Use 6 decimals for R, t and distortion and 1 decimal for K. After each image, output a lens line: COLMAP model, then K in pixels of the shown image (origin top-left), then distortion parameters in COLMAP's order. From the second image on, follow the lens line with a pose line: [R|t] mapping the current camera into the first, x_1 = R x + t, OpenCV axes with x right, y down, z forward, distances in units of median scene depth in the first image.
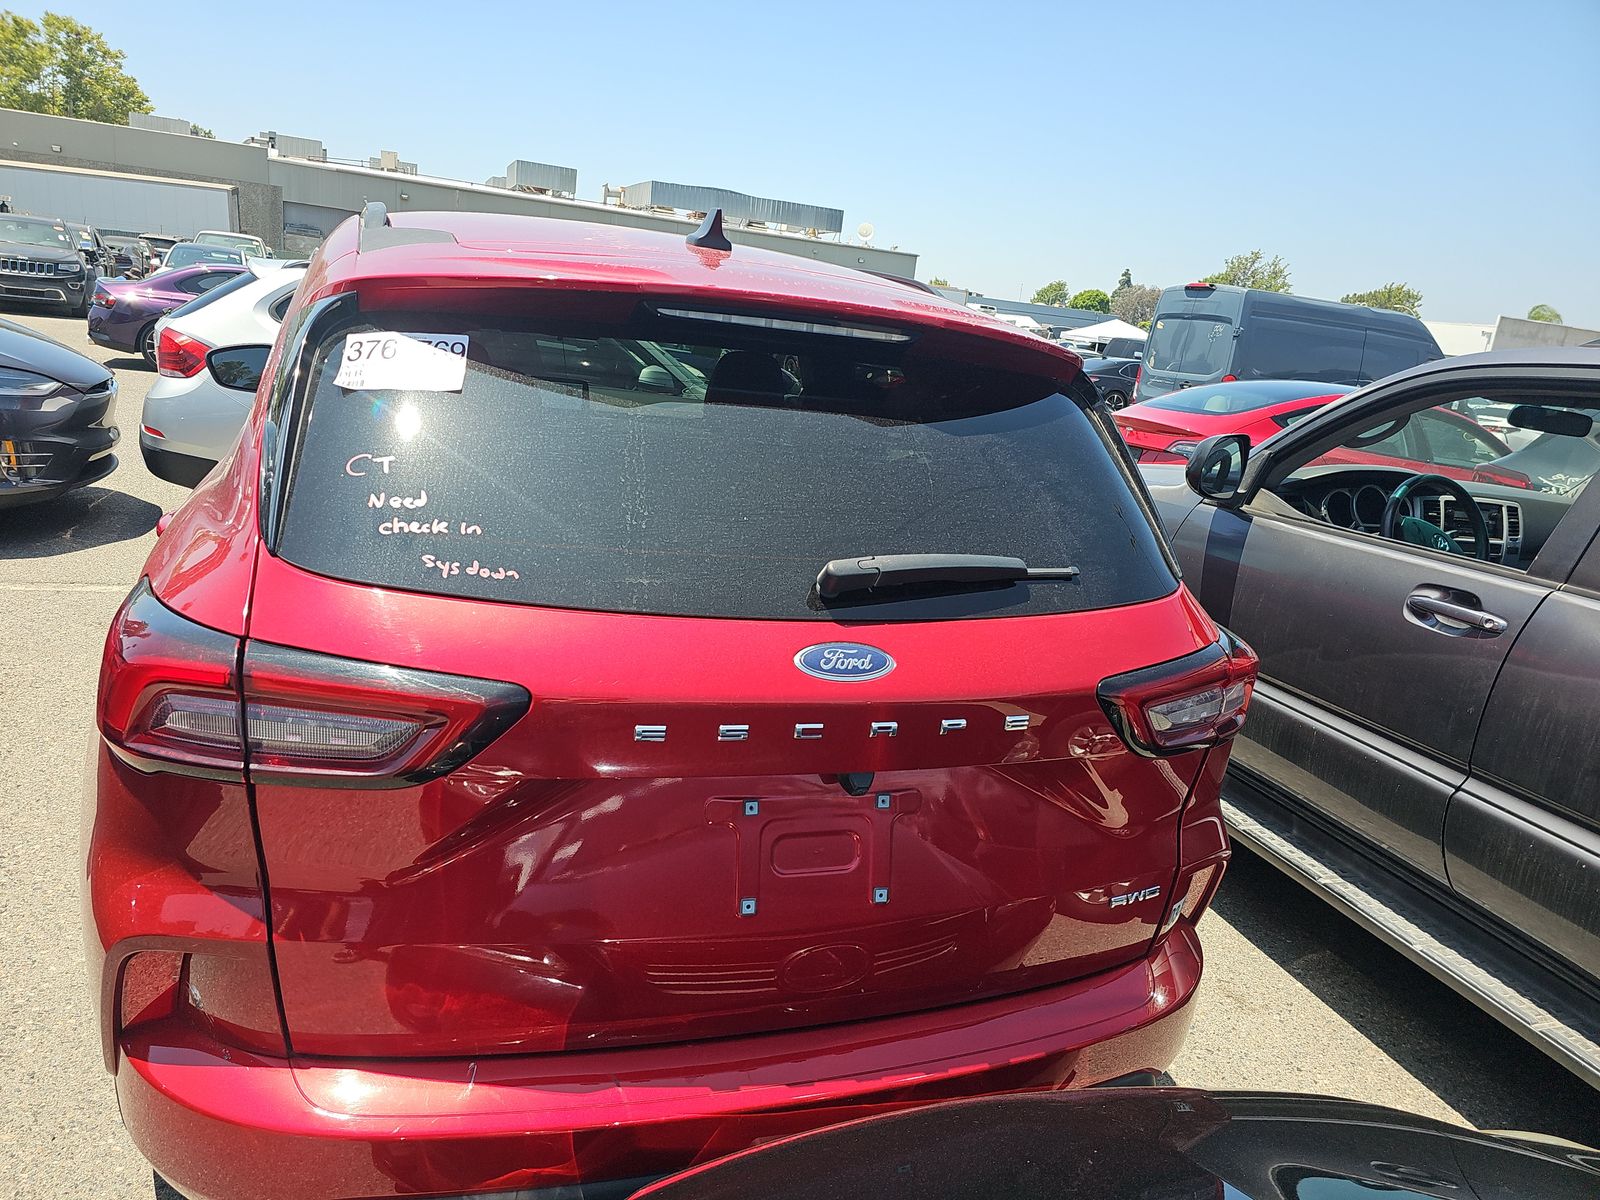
lens RADIAL K [[1062.6, 0, 800.0], [0, 1062.6, 600.0], [0, 0, 1]] dist [0.051422, -0.039809]
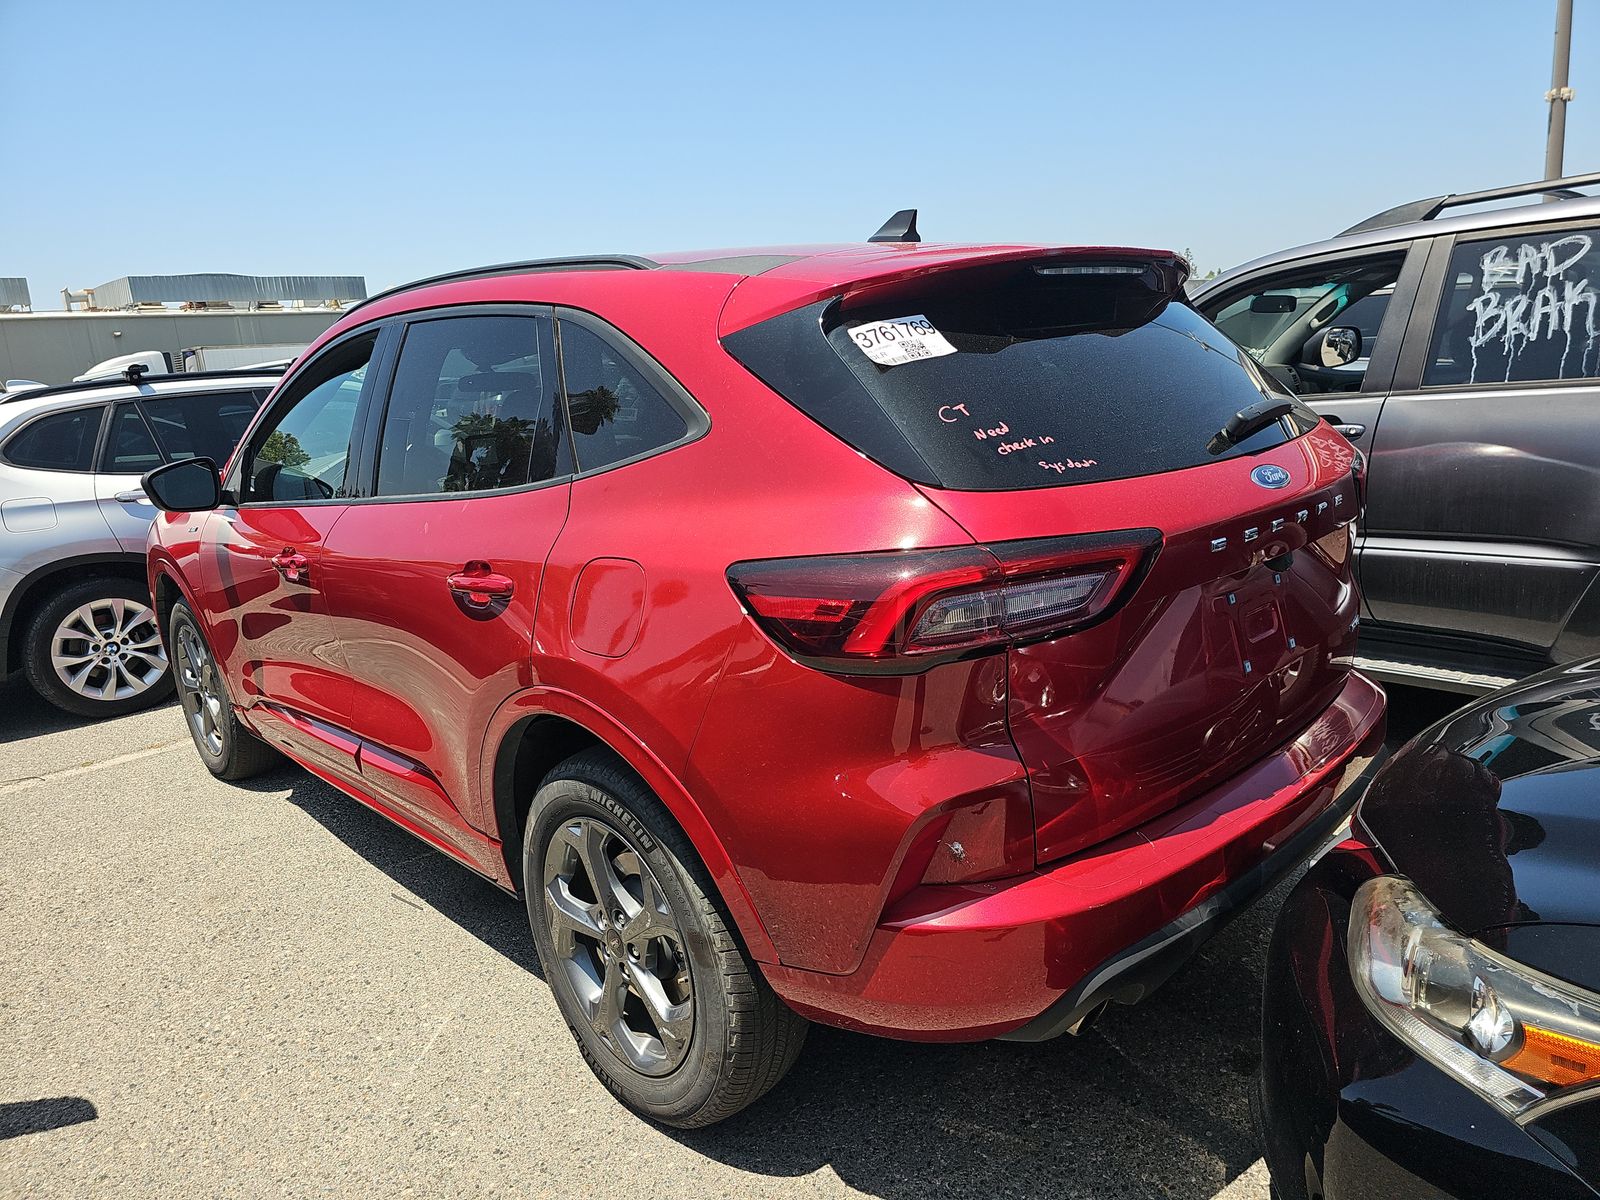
lens RADIAL K [[1062.6, 0, 800.0], [0, 1062.6, 600.0], [0, 0, 1]] dist [0.051422, -0.039809]
pose [[0.894434, -0.264559, 0.360551, -0.197179], [0.276200, 0.960894, 0.019889, 0.002492], [-0.351713, 0.081795, 0.932528, -0.020239]]
